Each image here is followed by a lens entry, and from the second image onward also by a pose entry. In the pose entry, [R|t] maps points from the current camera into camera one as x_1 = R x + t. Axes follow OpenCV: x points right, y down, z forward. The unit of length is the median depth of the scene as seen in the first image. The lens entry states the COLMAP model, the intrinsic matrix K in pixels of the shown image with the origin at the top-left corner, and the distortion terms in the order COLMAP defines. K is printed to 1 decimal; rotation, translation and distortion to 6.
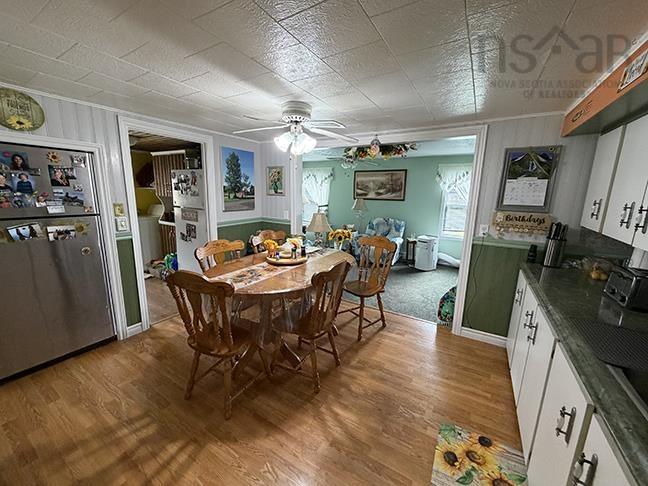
lens RADIAL K [[260.0, 0, 324.0], [0, 260.0, 243.0], [0, 0, 1]] dist [0.000953, 0.000052]
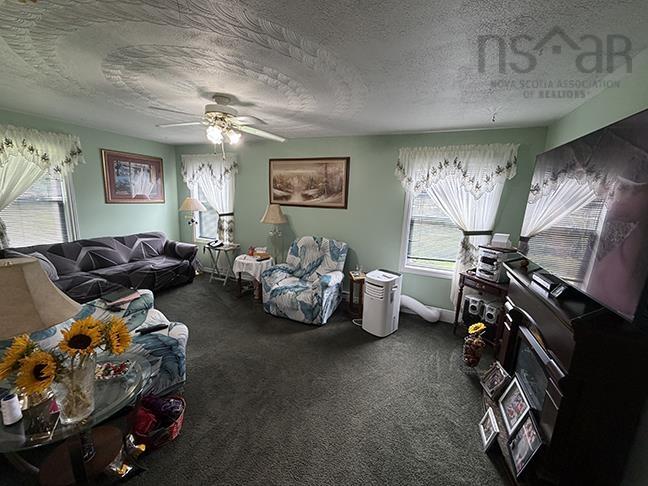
lens RADIAL K [[260.0, 0, 324.0], [0, 260.0, 243.0], [0, 0, 1]] dist [0.000953, 0.000052]
pose [[0.990704, -0.009420, 0.135706, 0.174832], [0.011028, 0.999878, -0.011103, -0.076762], [-0.135585, 0.012496, 0.990687, 0.409127]]
